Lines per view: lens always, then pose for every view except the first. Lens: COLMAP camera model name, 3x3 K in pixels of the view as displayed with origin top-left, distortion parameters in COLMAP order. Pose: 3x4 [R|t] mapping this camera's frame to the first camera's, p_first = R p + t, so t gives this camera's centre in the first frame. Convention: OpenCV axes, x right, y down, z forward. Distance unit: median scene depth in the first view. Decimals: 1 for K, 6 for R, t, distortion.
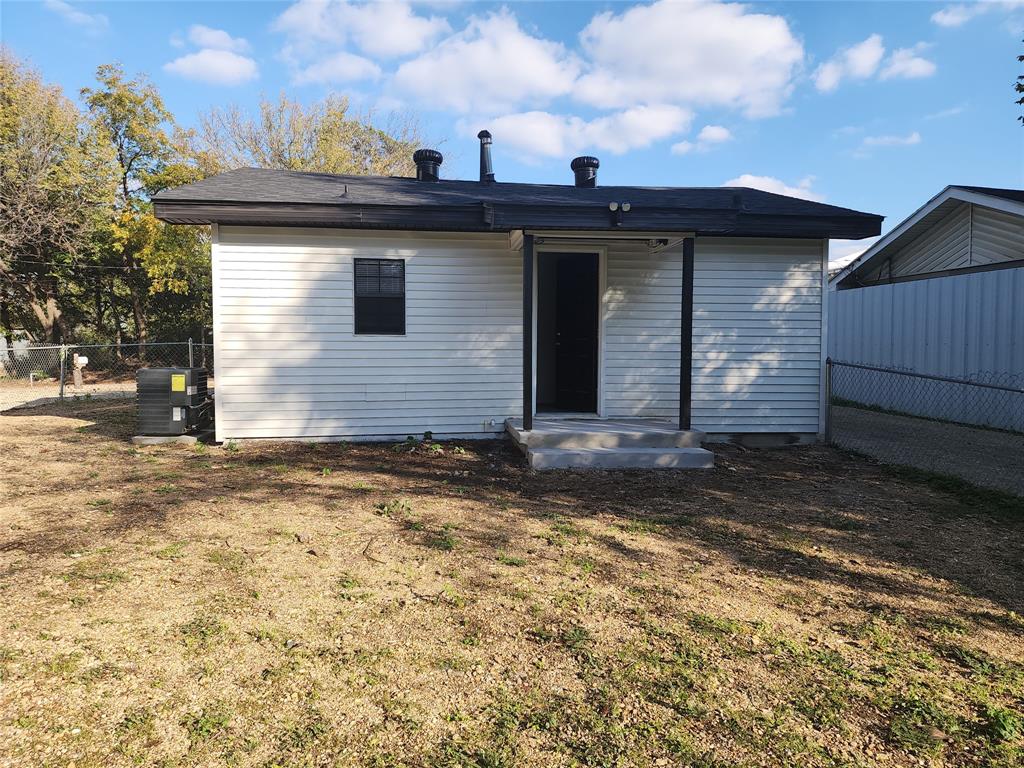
lens RADIAL K [[694.7, 0, 536.6], [0, 694.7, 393.9], [0, 0, 1]] dist [0.052712, -0.045534]
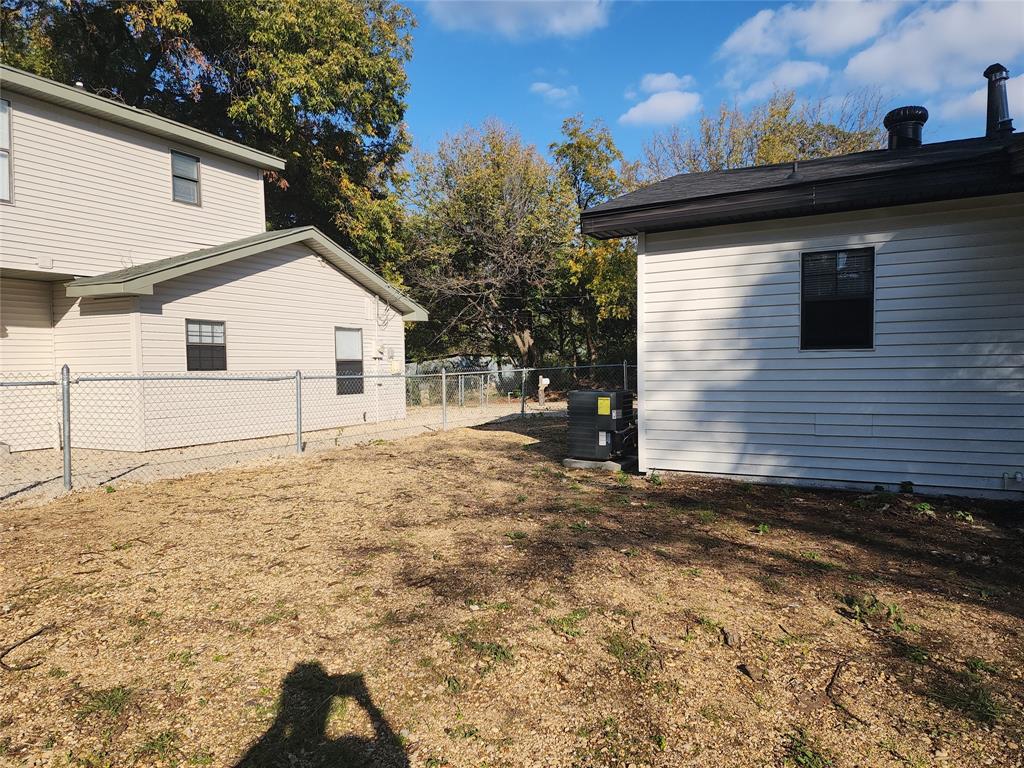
lens RADIAL K [[694.7, 0, 515.9], [0, 694.7, 385.5], [0, 0, 1]] dist [0.052712, -0.045534]
pose [[0.809462, 0.005259, -0.587149, -0.056118], [-0.029682, 0.999048, -0.031972, -0.009685], [0.586421, 0.043308, 0.808848, 0.168639]]
